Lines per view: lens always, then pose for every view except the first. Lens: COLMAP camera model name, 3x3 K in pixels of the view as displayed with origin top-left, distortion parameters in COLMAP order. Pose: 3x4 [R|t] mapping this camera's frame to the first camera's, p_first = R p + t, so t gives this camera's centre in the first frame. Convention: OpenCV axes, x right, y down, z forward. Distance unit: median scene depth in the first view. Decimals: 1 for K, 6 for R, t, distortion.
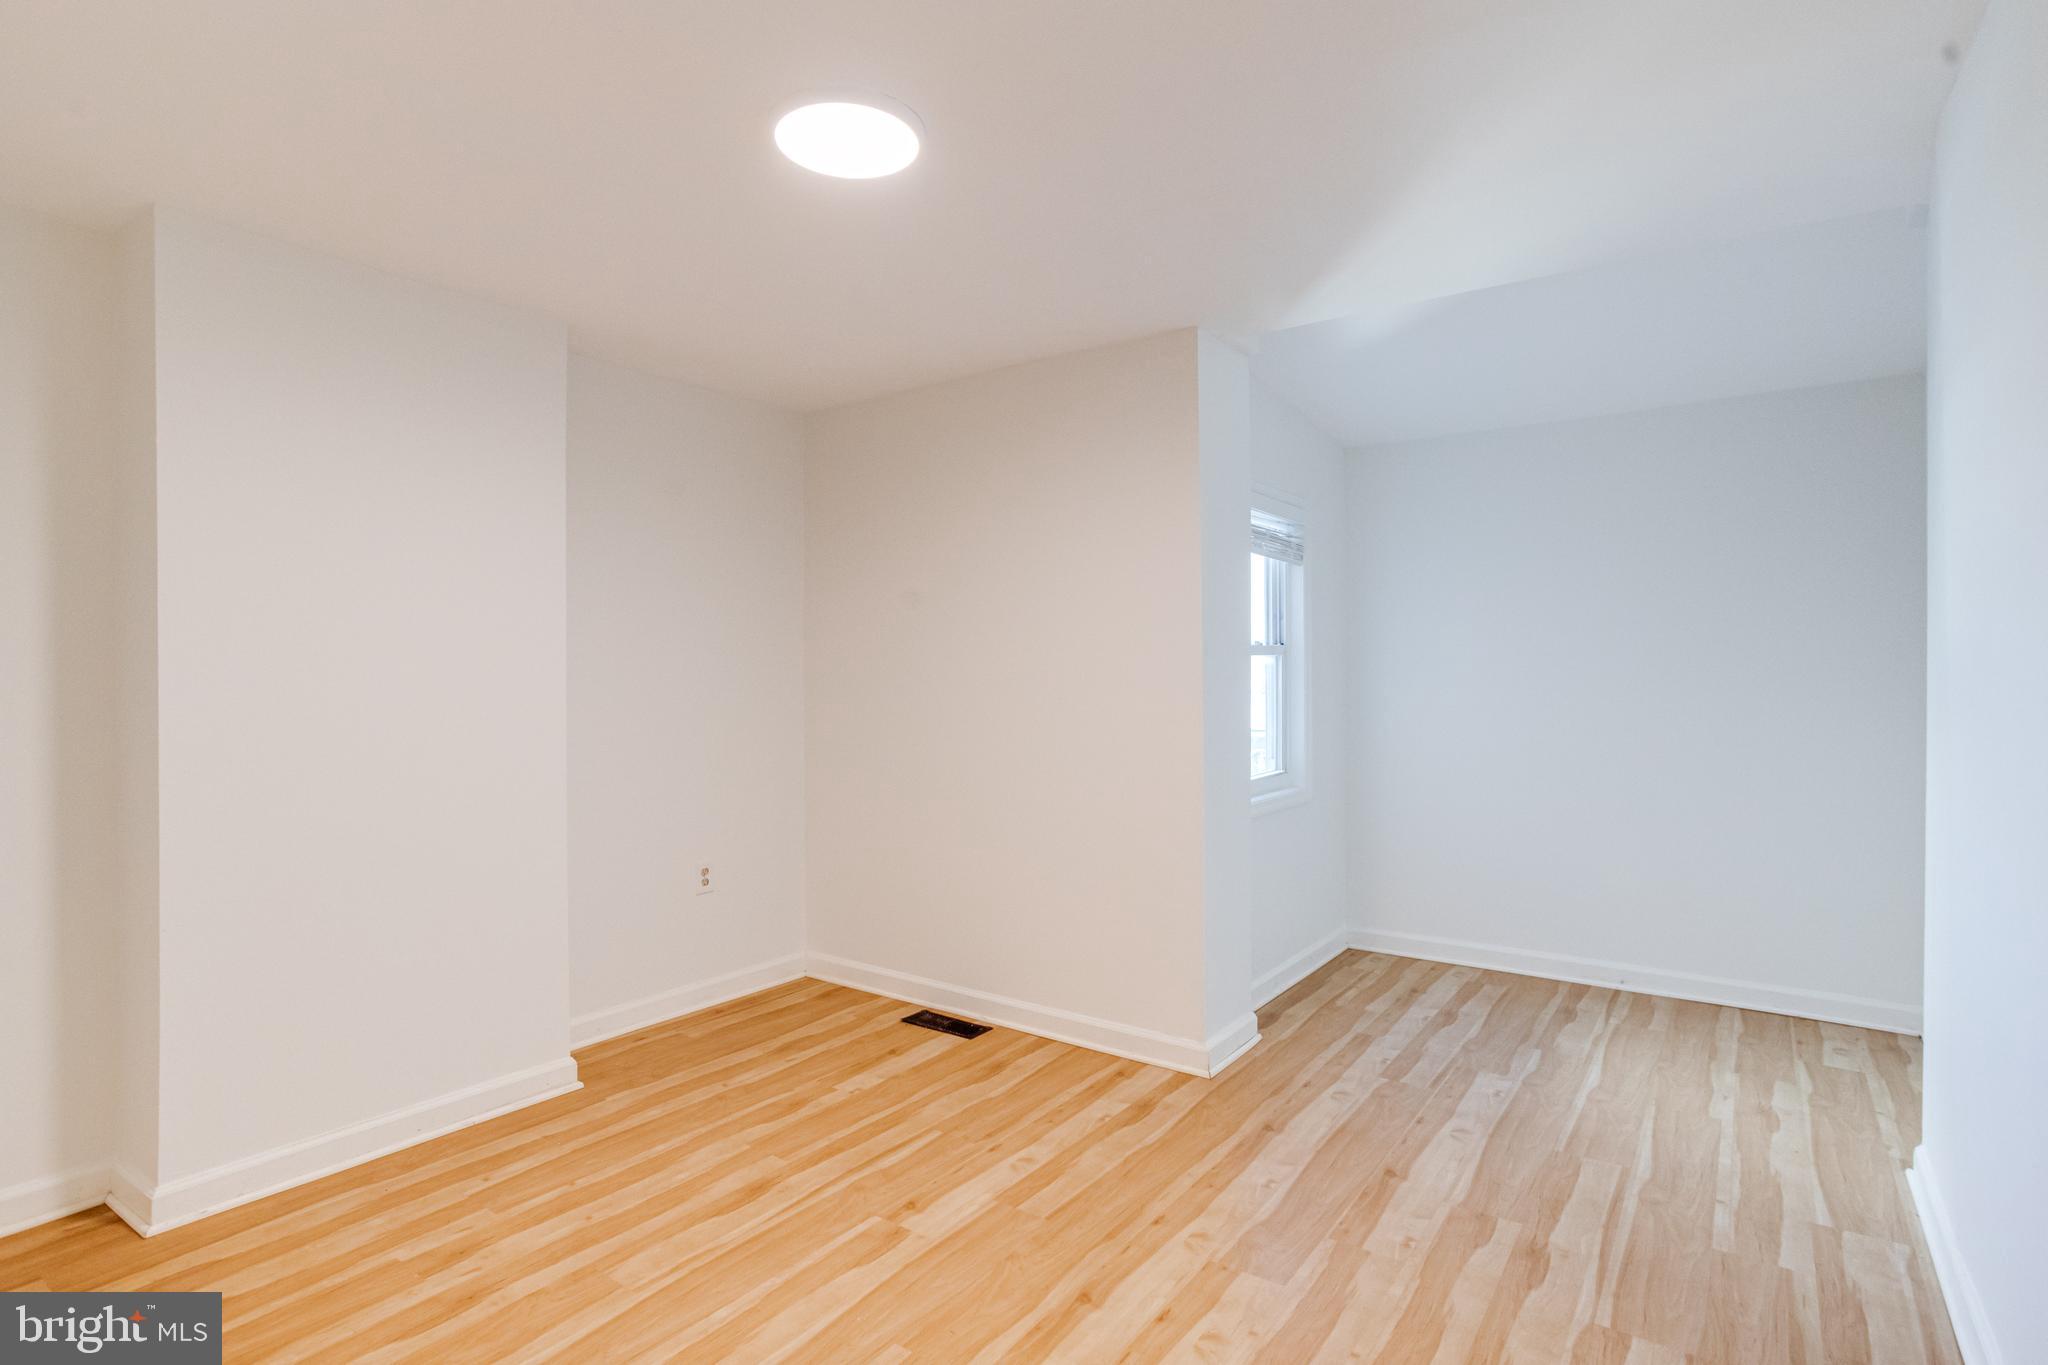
lens RADIAL K [[1024.3, 0, 1005.7], [0, 1024.3, 676.9], [0, 0, 1]] dist [-0.041009, 0.020396]
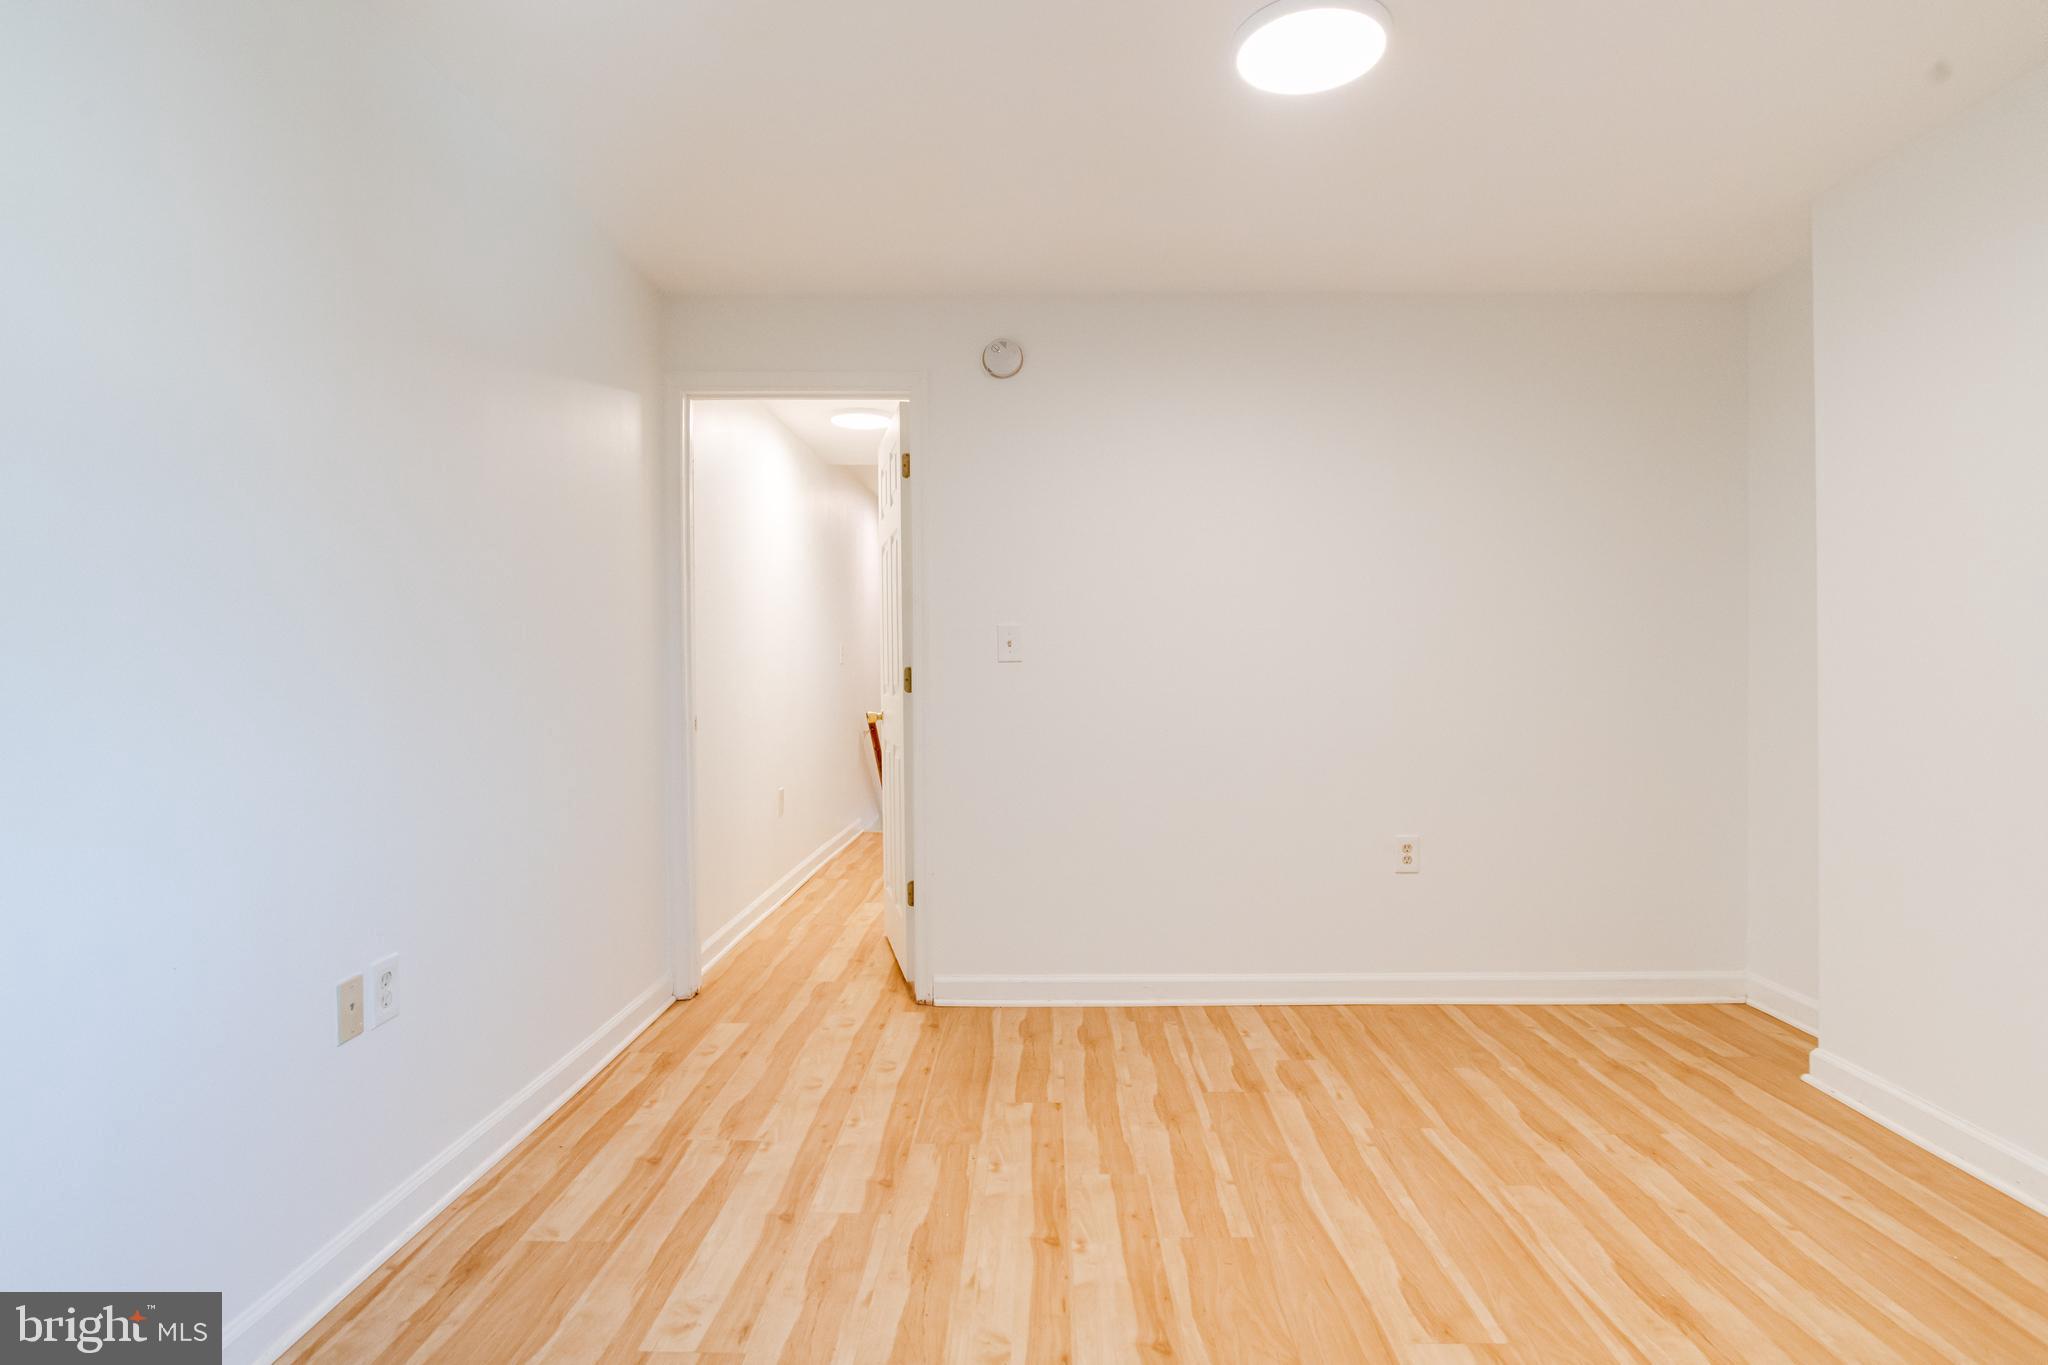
lens RADIAL K [[1024.3, 0, 1024.6], [0, 1024.3, 669.6], [0, 0, 1]] dist [-0.041009, 0.020396]
pose [[-0.813280, 0.010482, -0.581778, 0.496157], [0.004413, 0.999920, 0.011846, 0.052940], [0.581856, 0.007066, -0.813261, 1.253493]]
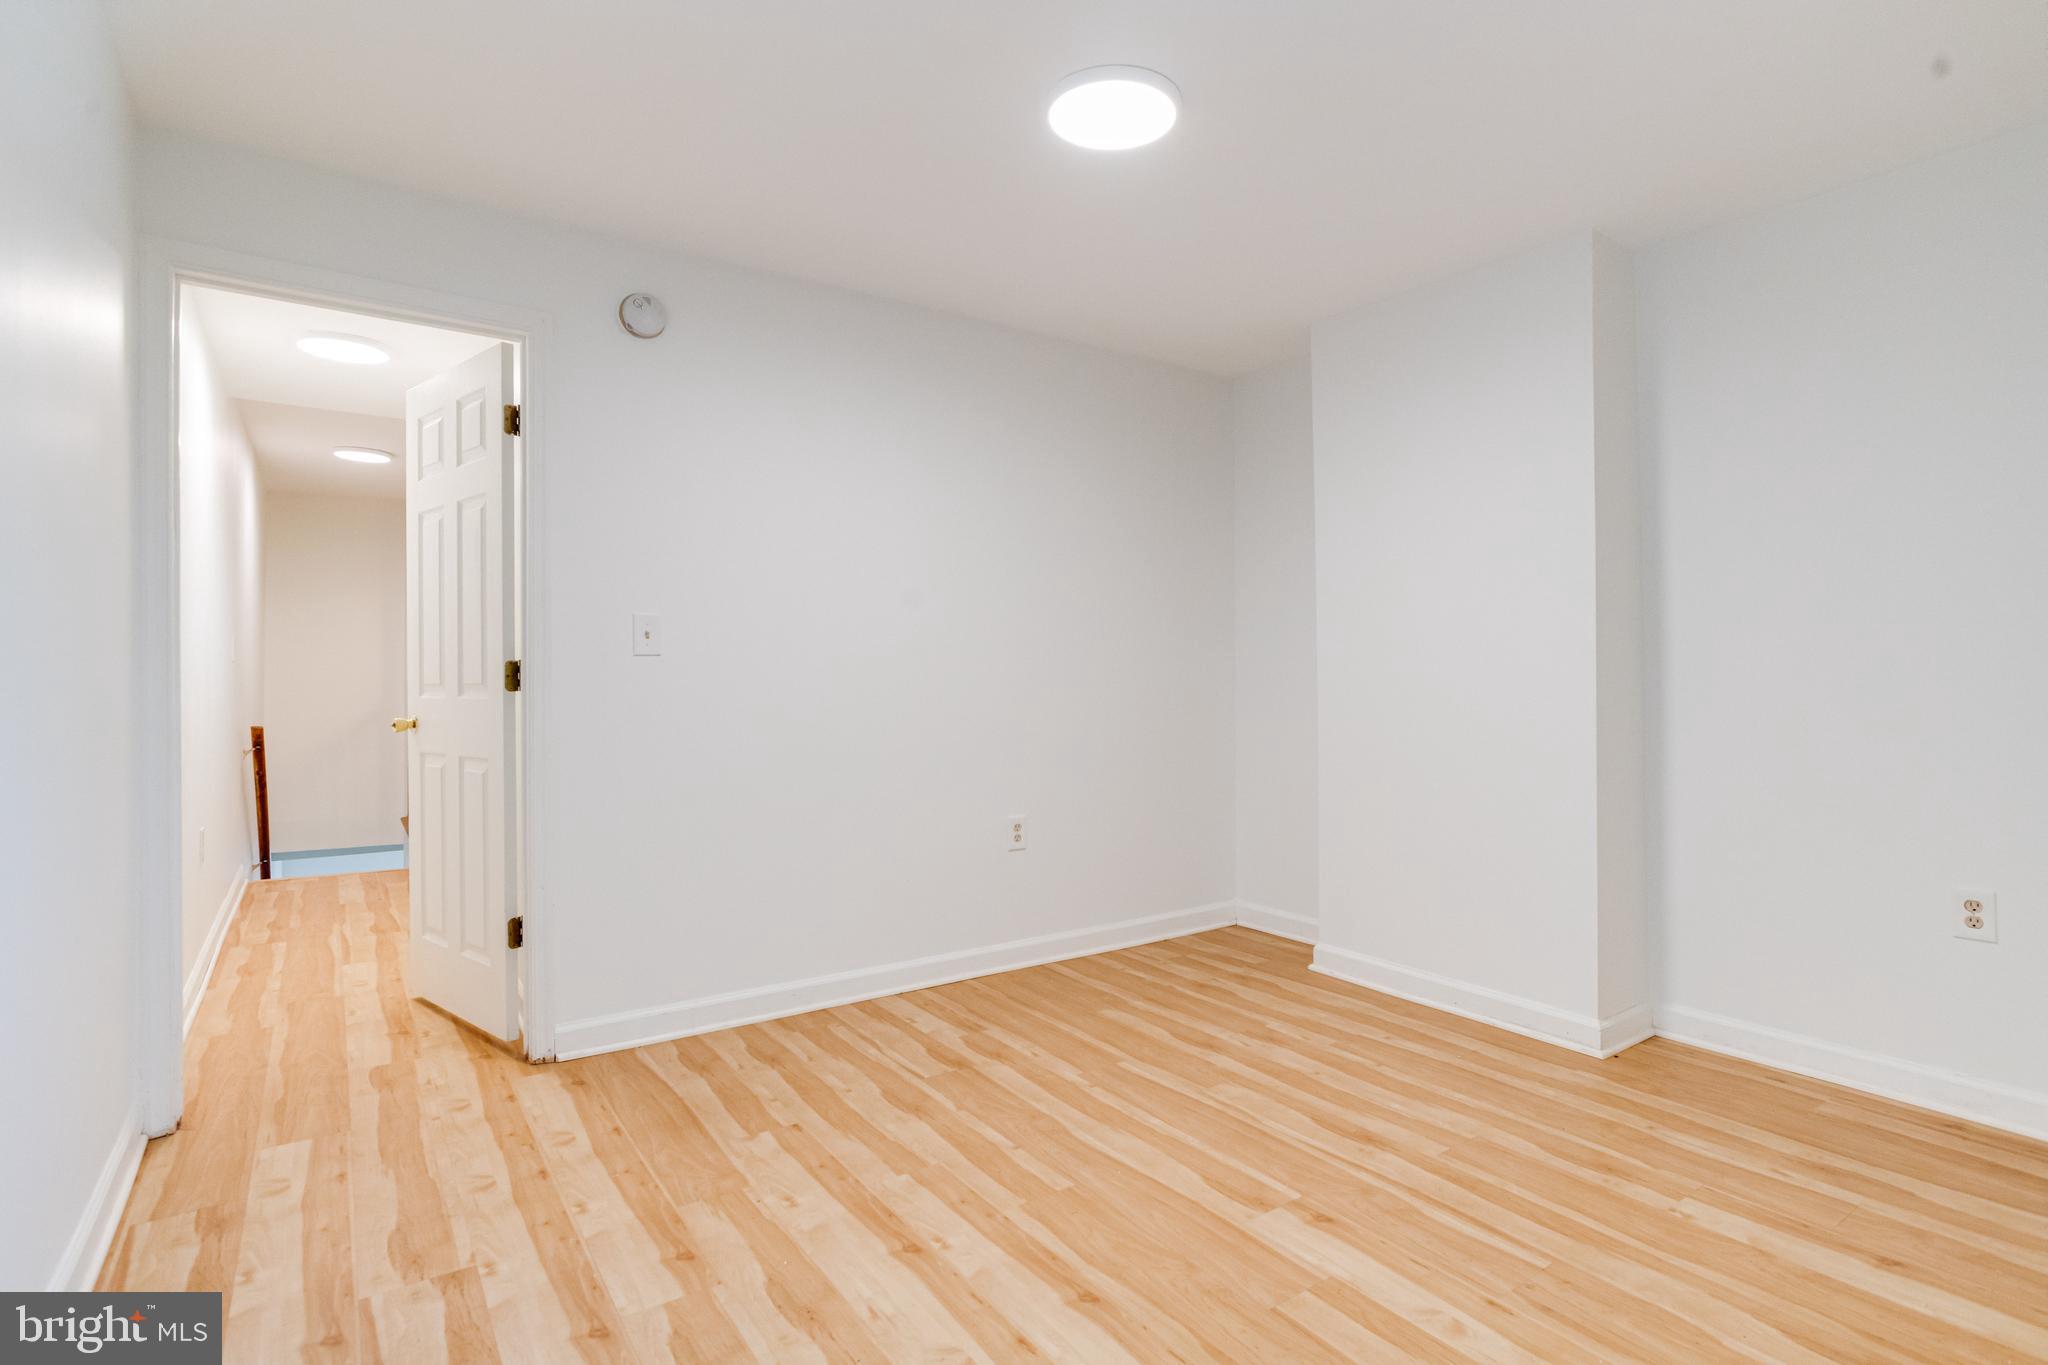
lens RADIAL K [[1024.3, 0, 1053.5], [0, 1024.3, 656.8], [0, 0, 1]] dist [-0.041009, 0.020396]
pose [[-0.305896, -0.006025, -0.952046, 0.710833], [-0.002671, 0.999981, -0.005470, 0.064509], [0.952061, 0.000869, -0.305907, 0.974928]]
